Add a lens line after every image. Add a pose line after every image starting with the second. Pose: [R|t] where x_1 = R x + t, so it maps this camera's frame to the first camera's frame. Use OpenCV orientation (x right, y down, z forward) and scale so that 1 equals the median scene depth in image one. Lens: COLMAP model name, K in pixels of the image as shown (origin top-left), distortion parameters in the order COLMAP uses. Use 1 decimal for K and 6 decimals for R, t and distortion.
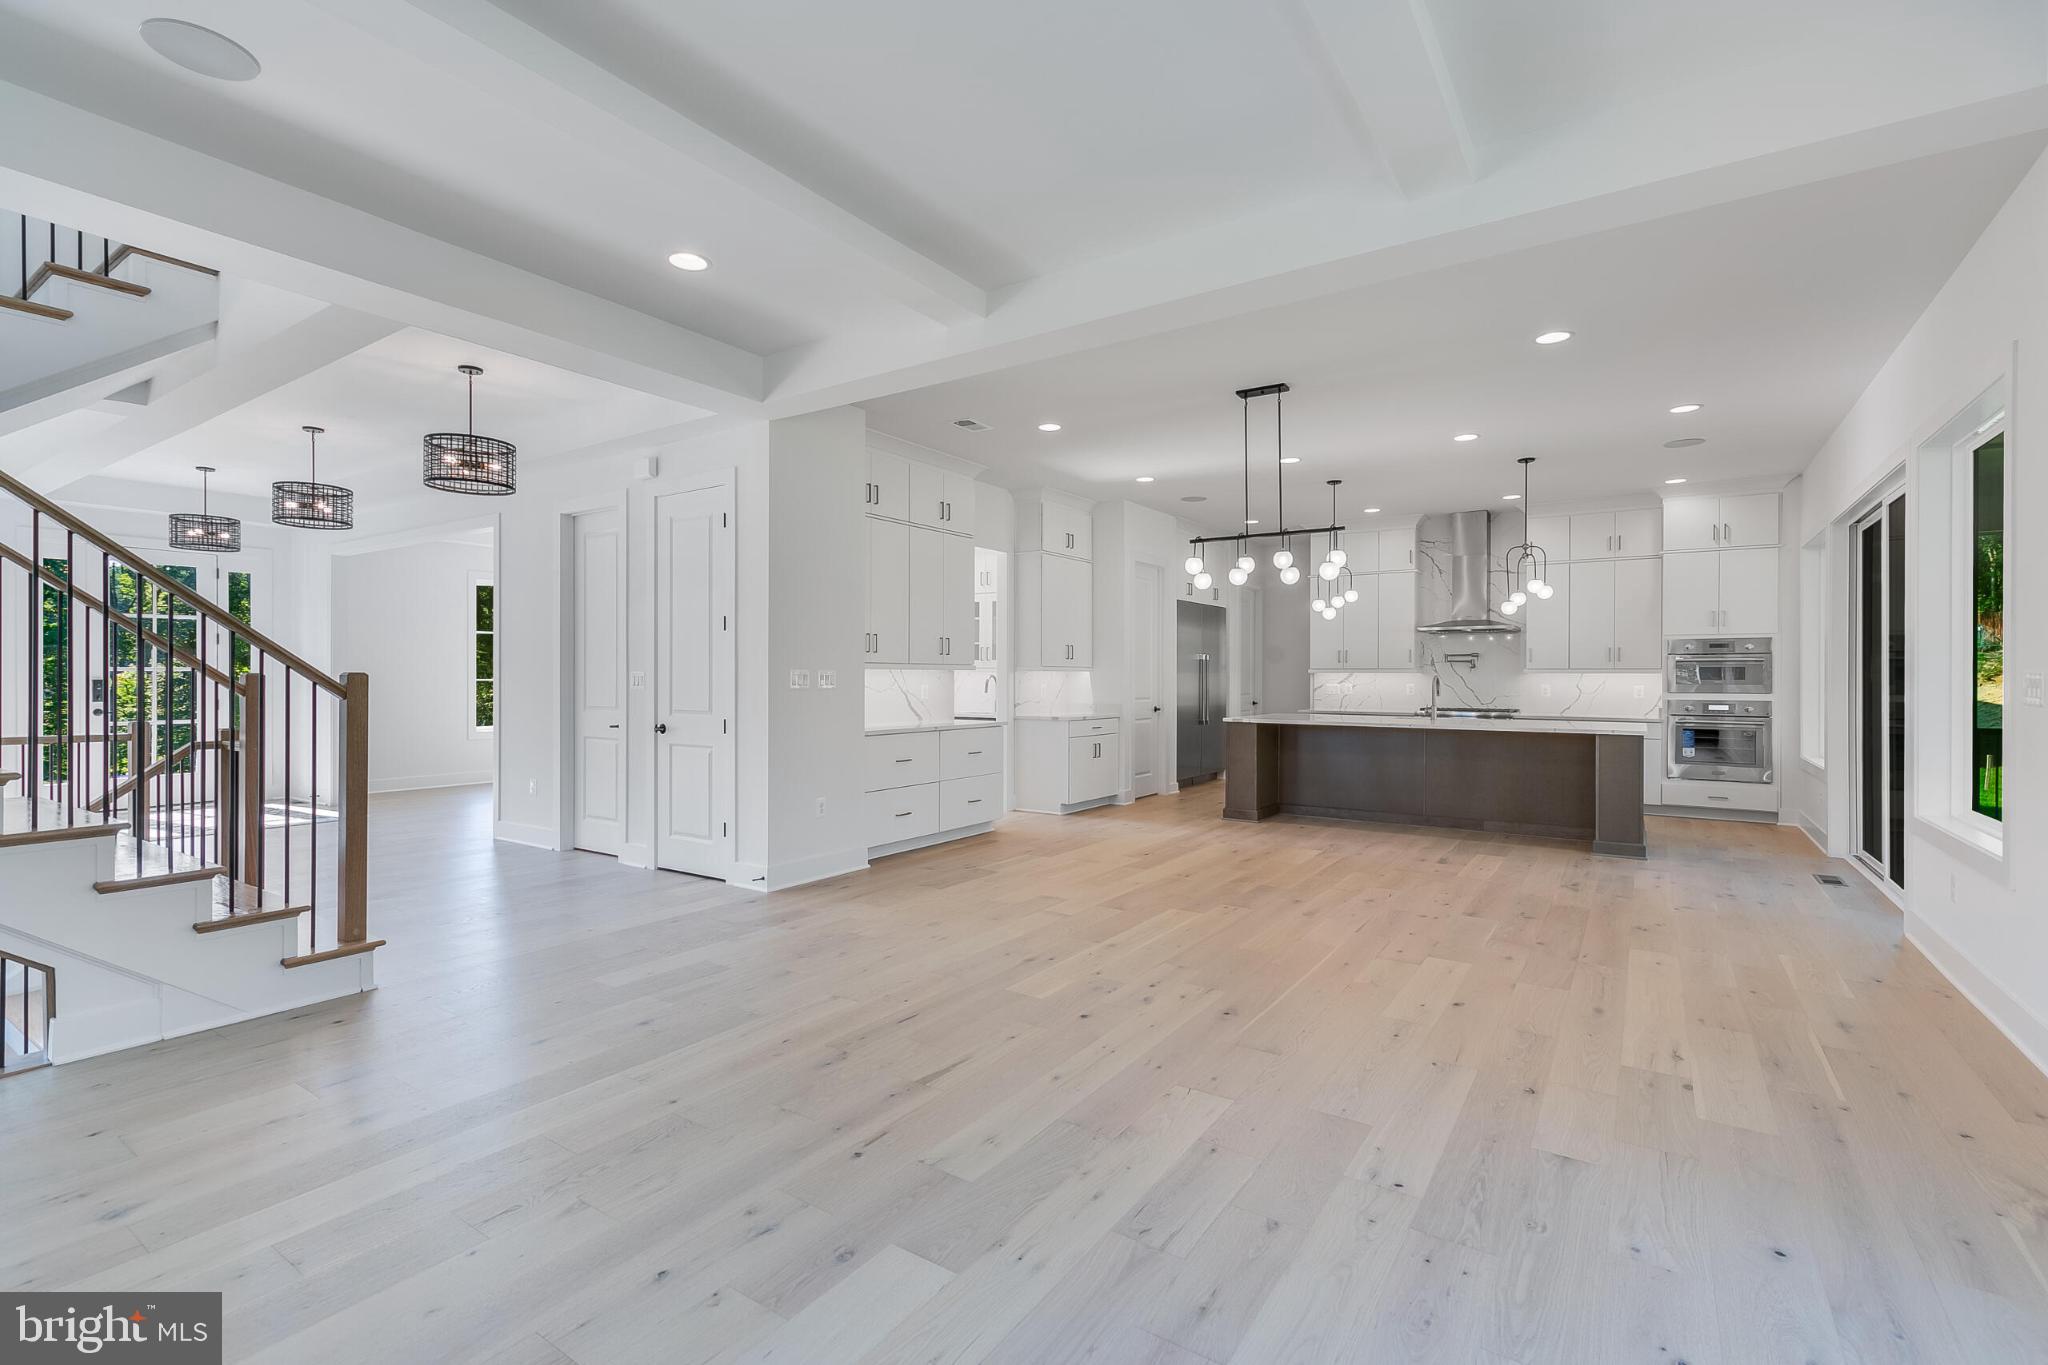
lens RADIAL K [[914.1, 0, 1025.3], [0, 914.1, 678.0], [0, 0, 1]] dist [0.008571, -0.000884]
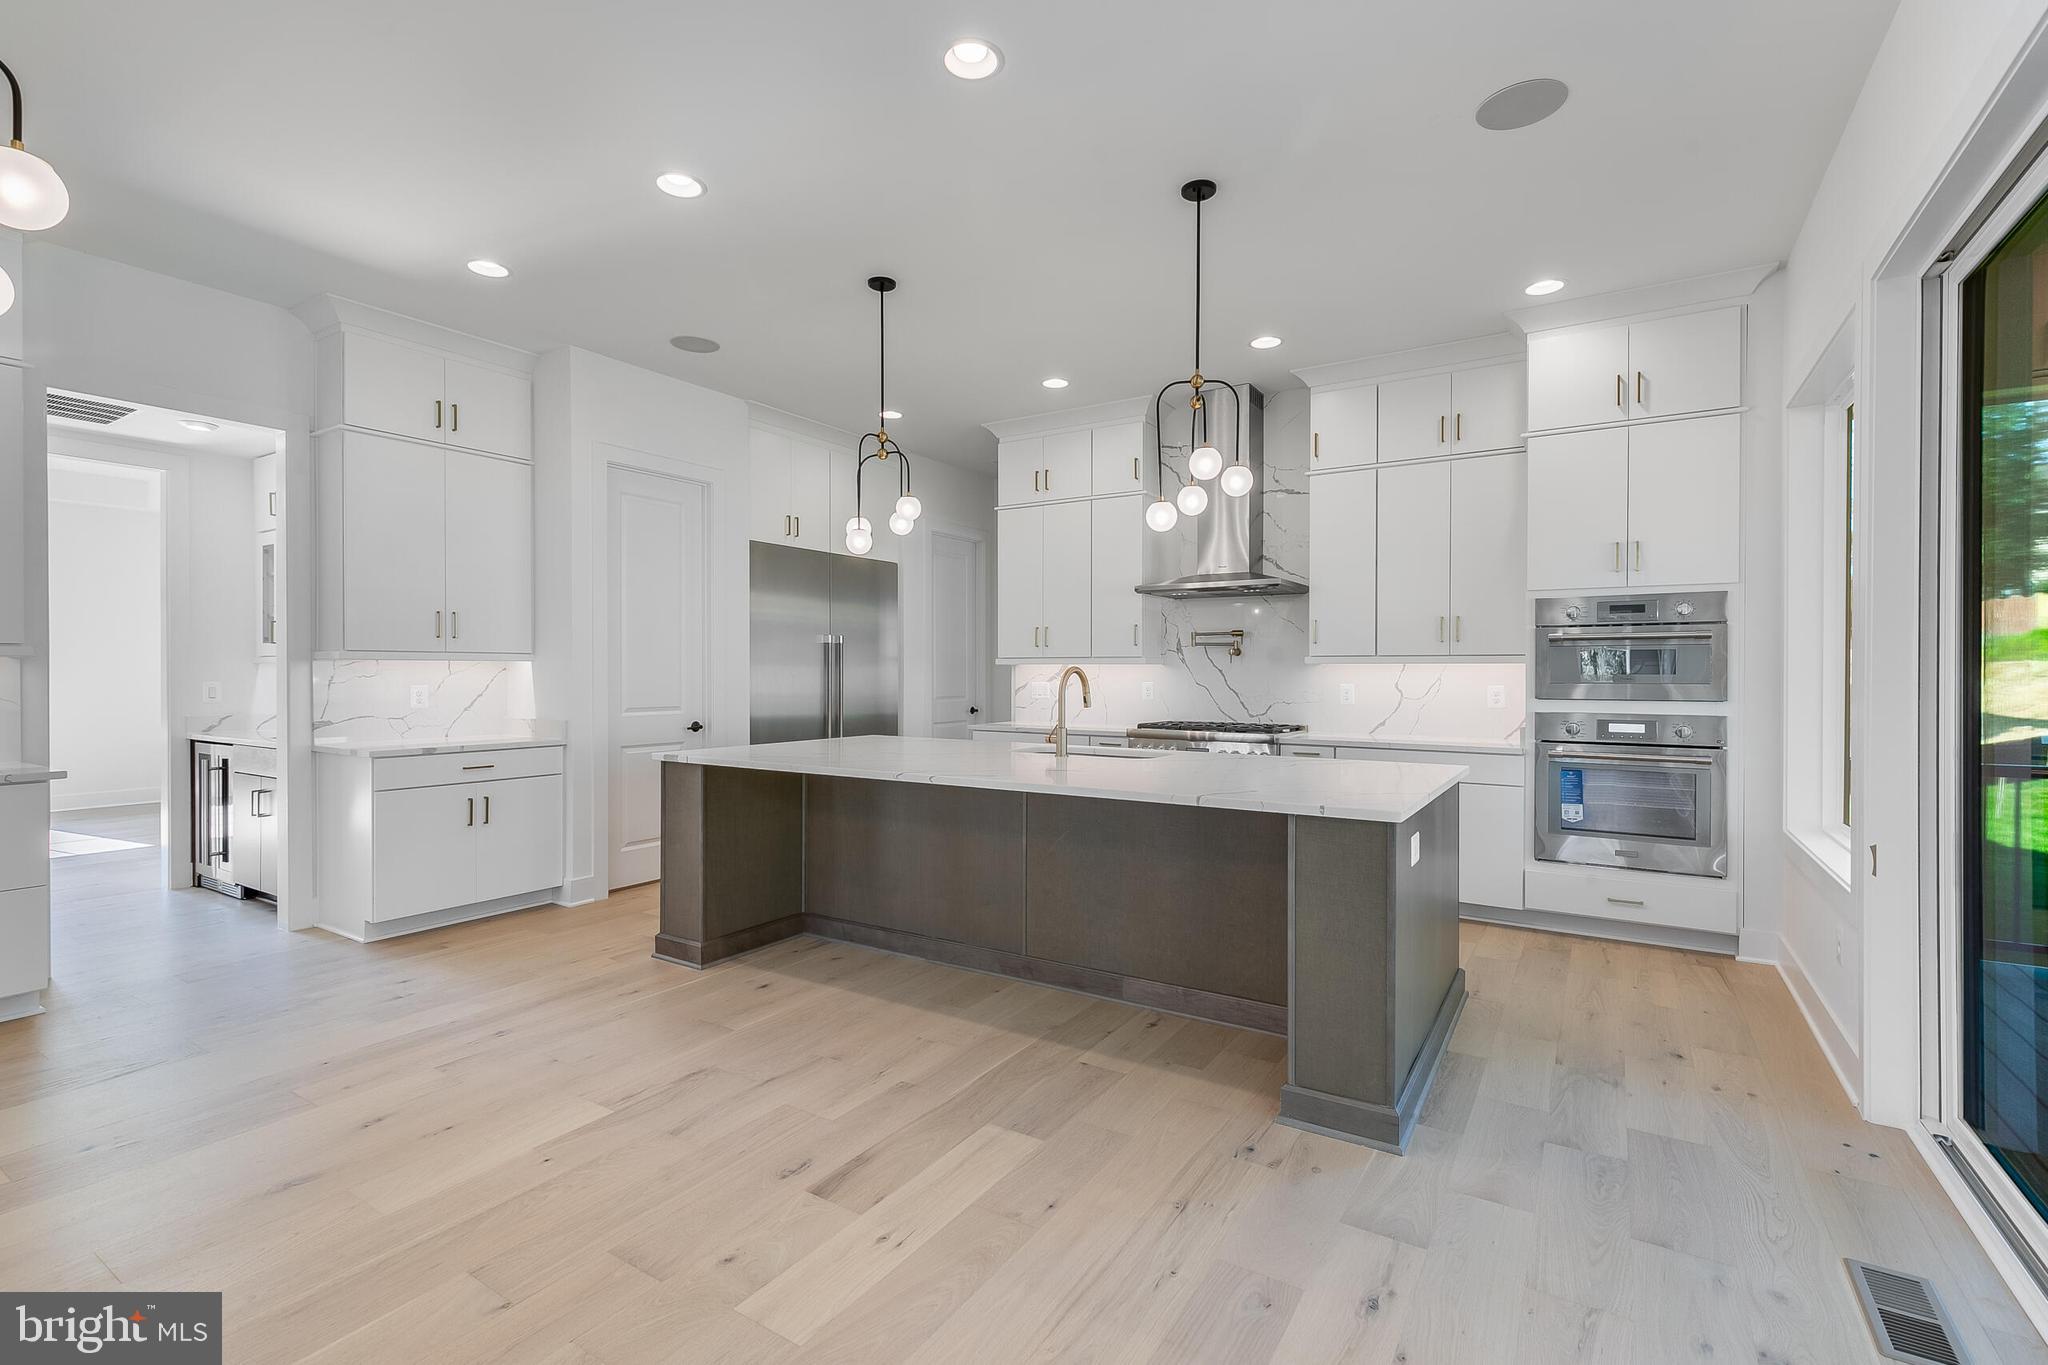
lens RADIAL K [[914.1, 0, 1025.3], [0, 914.1, 678.0], [0, 0, 1]] dist [0.008571, -0.000884]
pose [[0.999569, -0.001508, 0.029307, 0.387522], [0.001378, 0.999989, 0.004456, 0.000906], [-0.029314, -0.004414, 0.999561, 0.476193]]
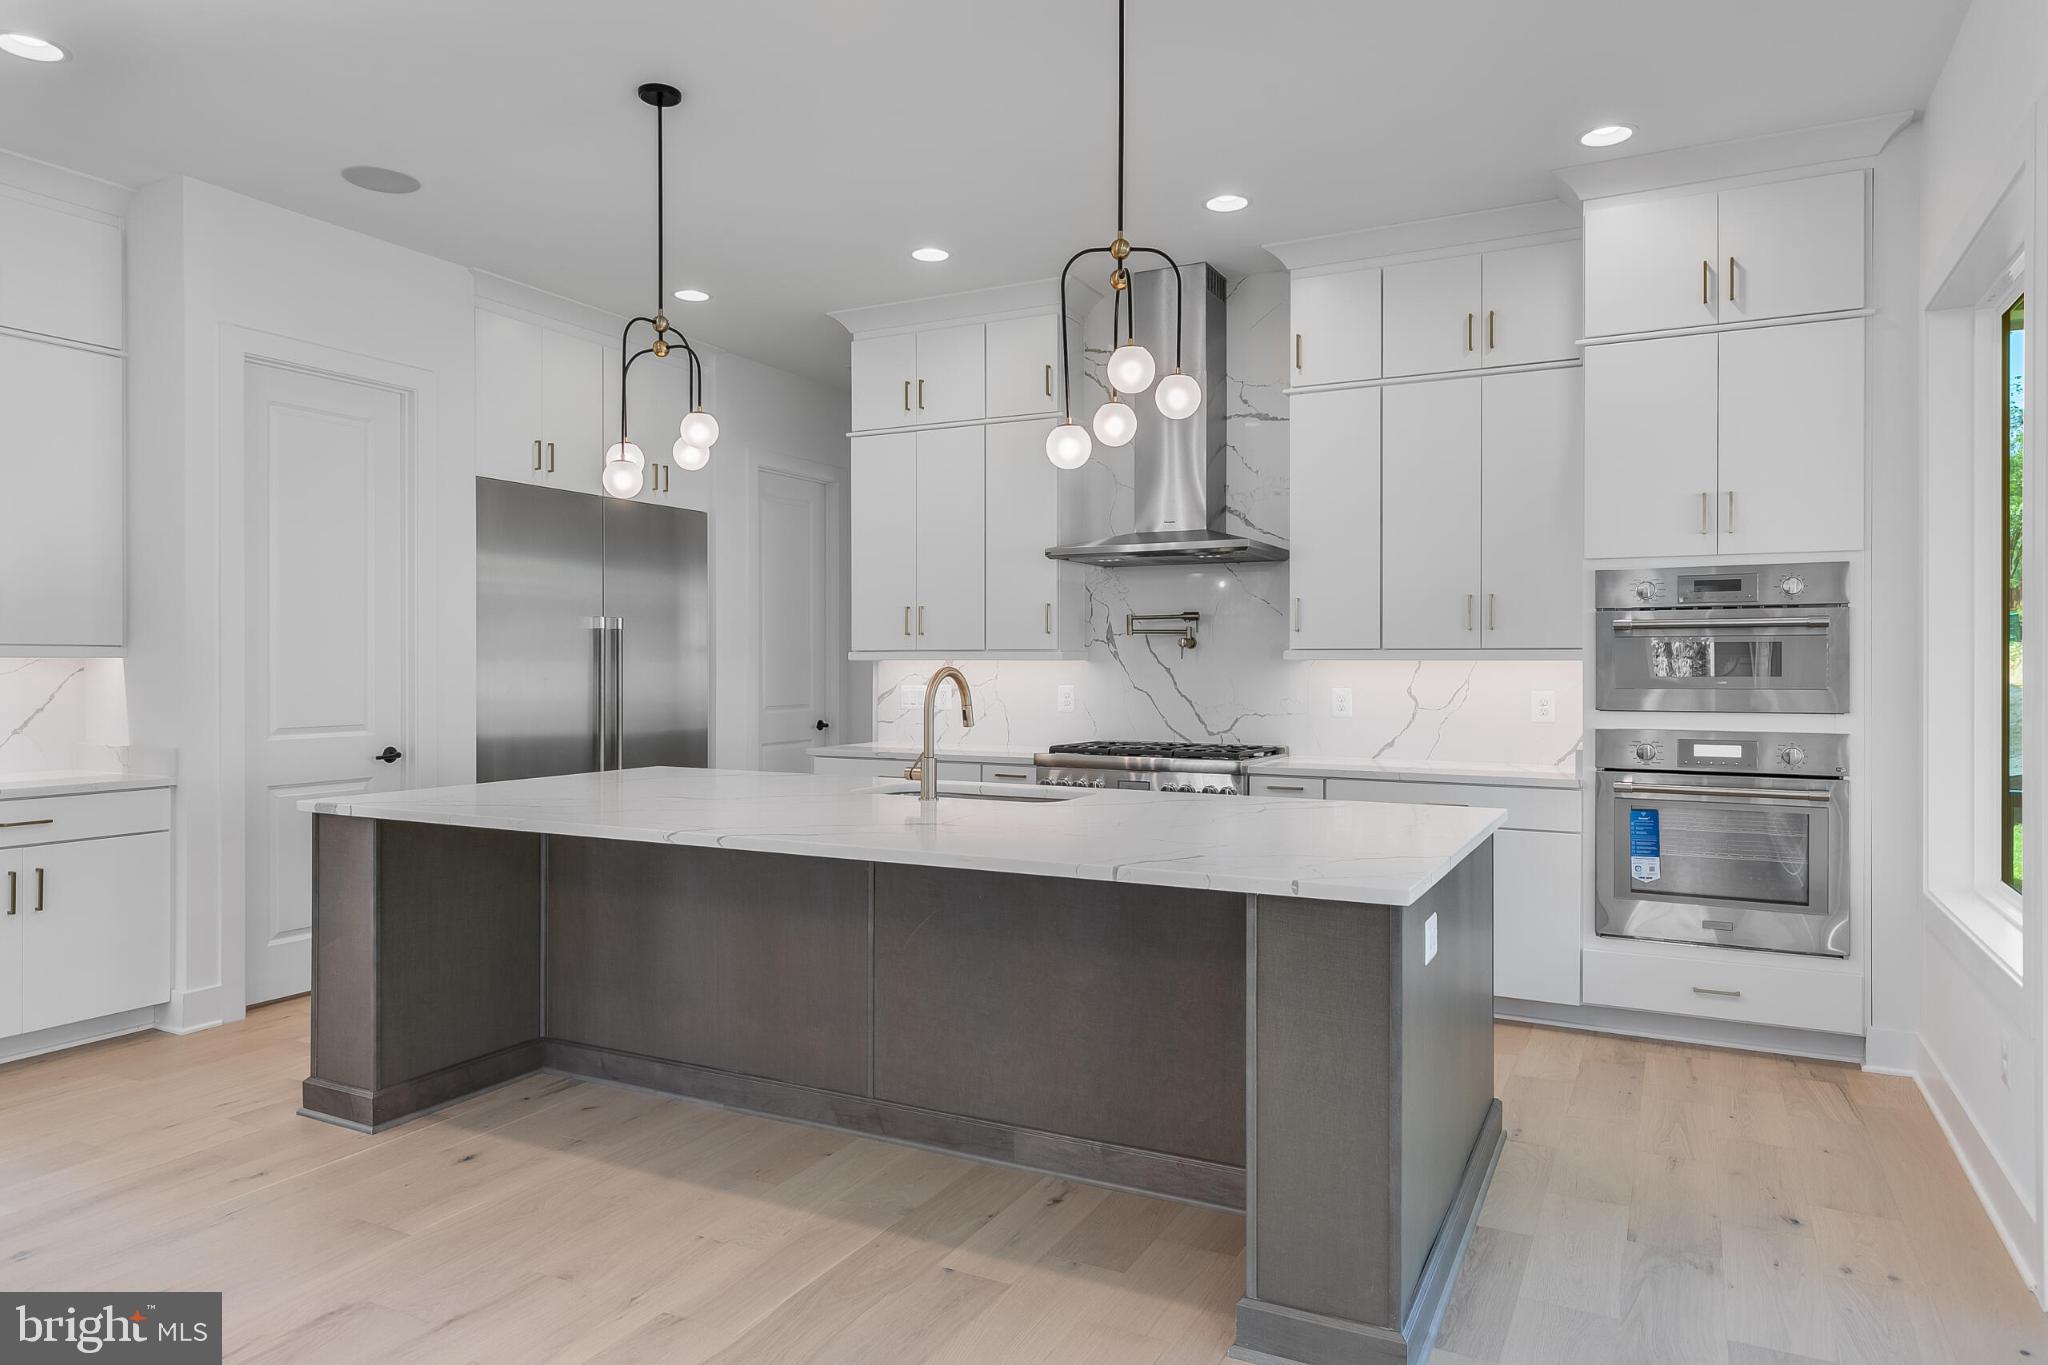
lens RADIAL K [[1263.2, 0, 1024.3], [0, 1263.2, 668.7], [0, 0, 1]] dist [0.003643, 0.003488]
pose [[0.993378, -0.002610, 0.114860, 0.402590], [0.002541, 0.999996, 0.000746, -0.002536], [-0.114861, -0.000449, 0.993381, 0.504323]]
